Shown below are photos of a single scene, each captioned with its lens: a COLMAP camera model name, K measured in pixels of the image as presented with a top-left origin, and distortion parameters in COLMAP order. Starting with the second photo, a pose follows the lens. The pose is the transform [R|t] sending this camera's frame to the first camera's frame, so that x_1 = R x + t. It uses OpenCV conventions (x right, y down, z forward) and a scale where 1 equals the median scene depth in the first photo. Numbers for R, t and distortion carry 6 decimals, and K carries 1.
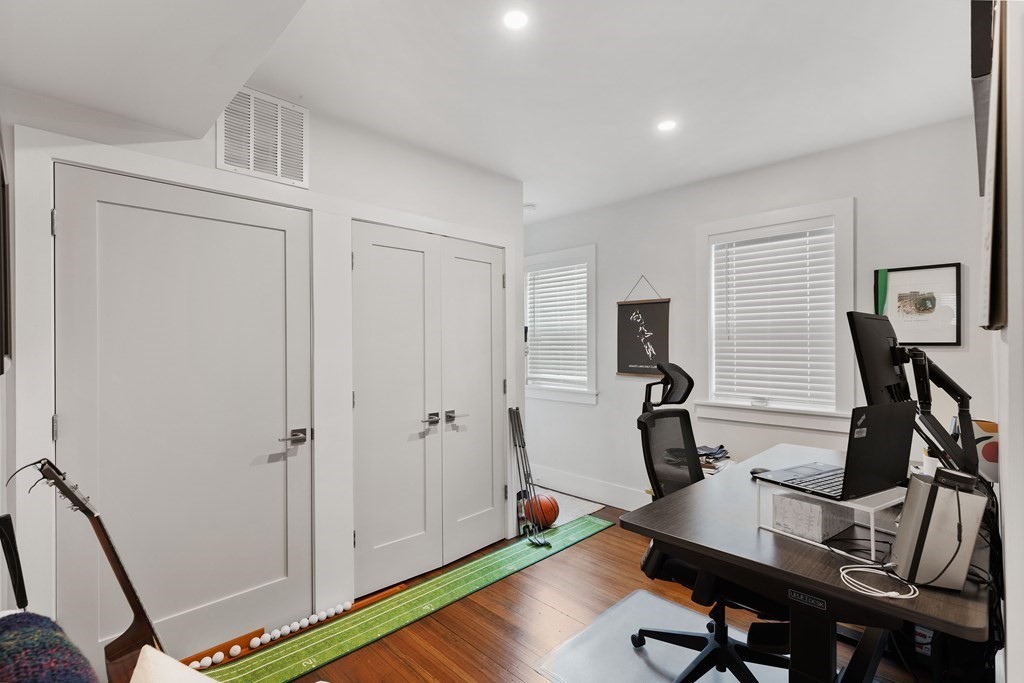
lens RADIAL K [[466.1, 0, 512.5], [0, 466.1, 342.3], [0, 0, 1]] dist [0.000367, -0.000985]
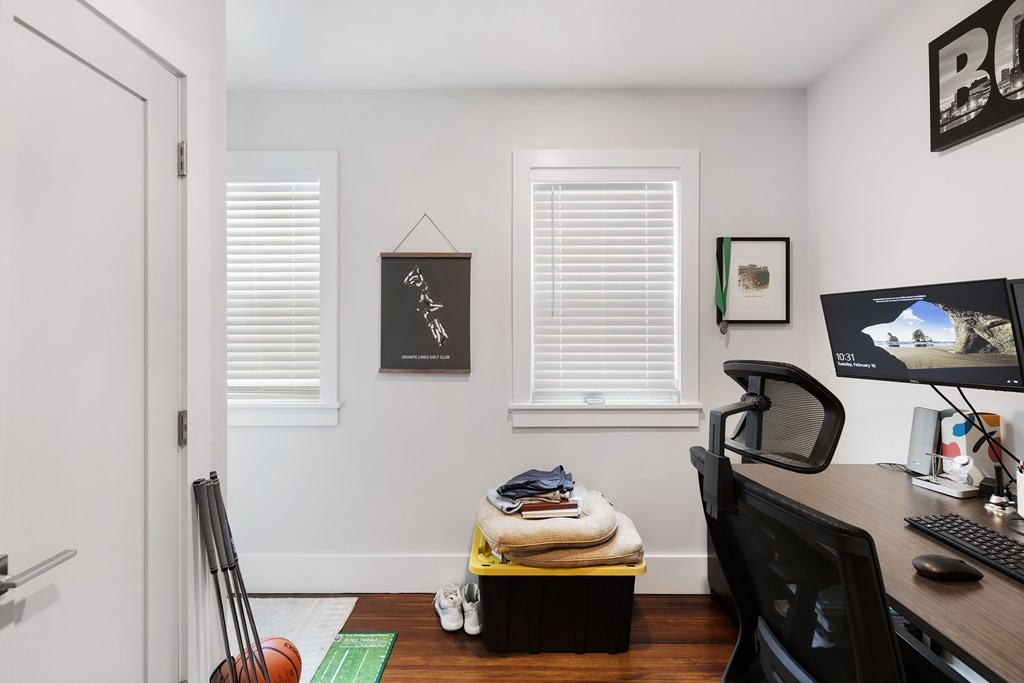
lens RADIAL K [[466.1, 0, 508.0], [0, 466.1, 317.6], [0, 0, 1]] dist [0.000367, -0.000985]
pose [[0.714580, 0.009078, 0.699495, -0.094148], [-0.002411, 0.999942, -0.010515, 0.004757], [-0.699550, 0.005827, 0.714560, 0.522762]]
